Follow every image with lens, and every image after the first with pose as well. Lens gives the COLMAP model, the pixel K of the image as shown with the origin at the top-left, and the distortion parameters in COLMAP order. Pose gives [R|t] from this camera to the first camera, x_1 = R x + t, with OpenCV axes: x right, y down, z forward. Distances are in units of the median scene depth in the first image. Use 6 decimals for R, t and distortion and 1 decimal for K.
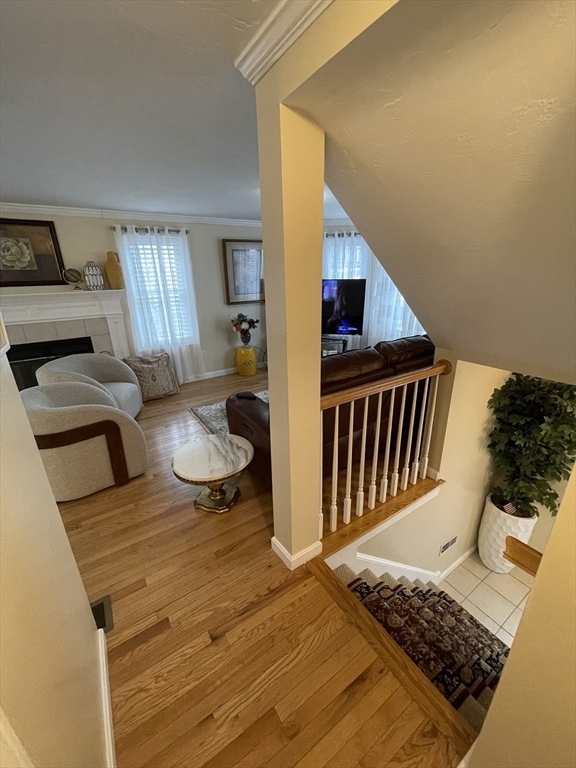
lens RADIAL K [[310.1, 0, 285.1], [0, 310.1, 381.7], [0, 0, 1]] dist [-0.001565, -0.000573]
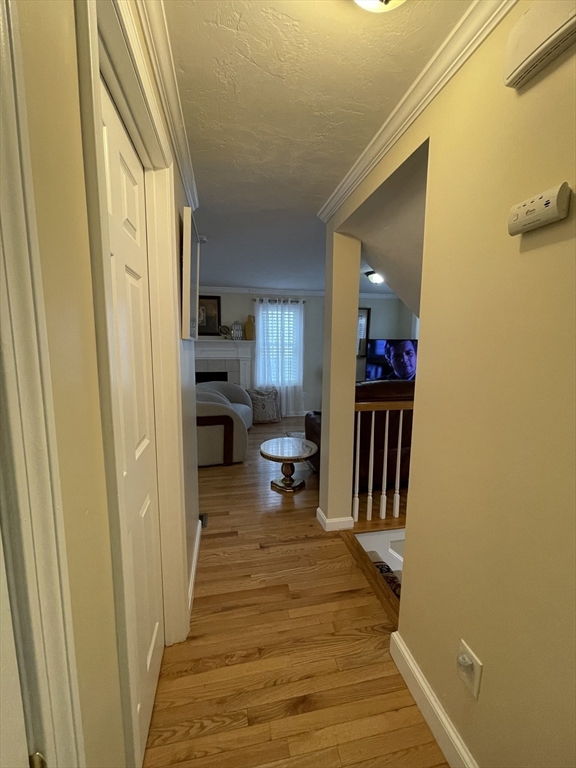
lens RADIAL K [[310.1, 0, 285.1], [0, 310.1, 381.7], [0, 0, 1]] dist [-0.001565, -0.000573]
pose [[0.927918, 0.075382, -0.365084, 0.180244], [-0.150875, 0.971490, -0.182880, 0.158196], [0.340890, 0.224779, 0.912835, -0.252115]]
